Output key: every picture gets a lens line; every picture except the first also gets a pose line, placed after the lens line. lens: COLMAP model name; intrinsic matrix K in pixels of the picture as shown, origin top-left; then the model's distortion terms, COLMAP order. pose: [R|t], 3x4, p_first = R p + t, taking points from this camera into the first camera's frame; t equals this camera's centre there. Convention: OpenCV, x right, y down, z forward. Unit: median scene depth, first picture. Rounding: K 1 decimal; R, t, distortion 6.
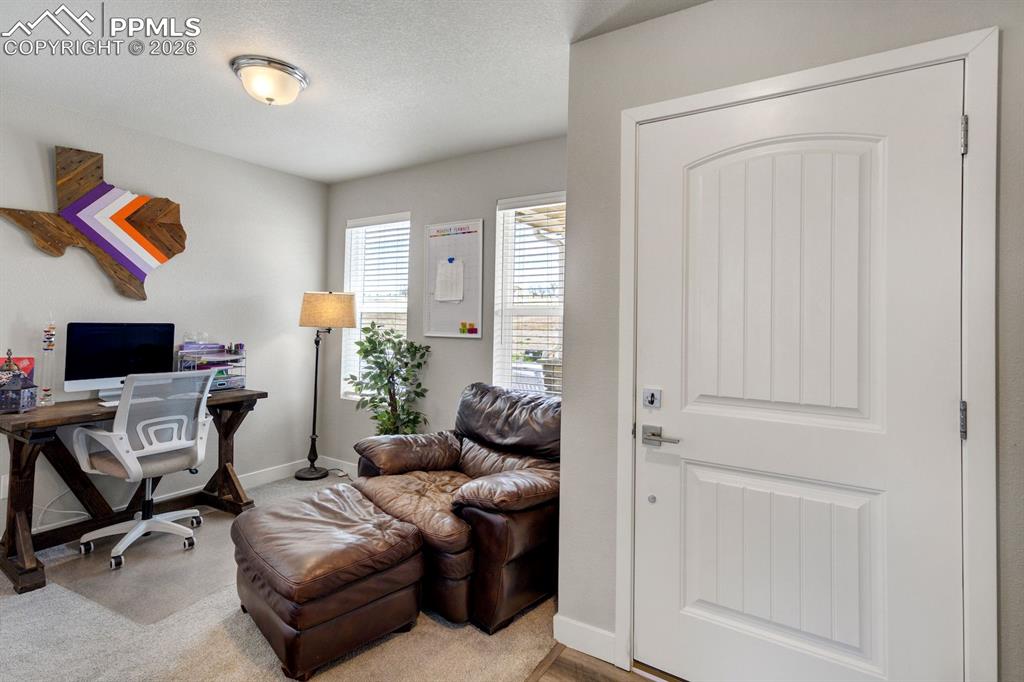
lens RADIAL K [[469.9, 0, 514.8], [0, 469.9, 329.5], [0, 0, 1]] dist [0.001747, 0.001013]
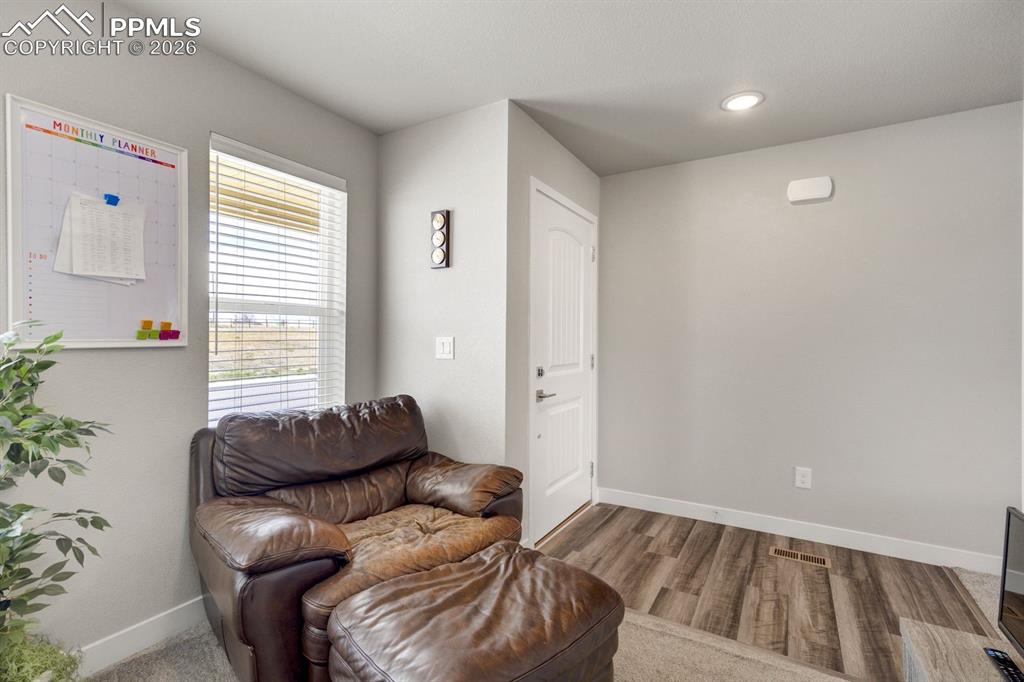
lens RADIAL K [[469.9, 0, 514.8], [0, 469.9, 329.5], [0, 0, 1]] dist [0.001747, 0.001013]
pose [[-0.004828, -0.021033, 0.999767, -0.679721], [-0.002737, 0.999775, 0.021020, -0.017273], [-0.999985, -0.002635, -0.004885, 0.575093]]
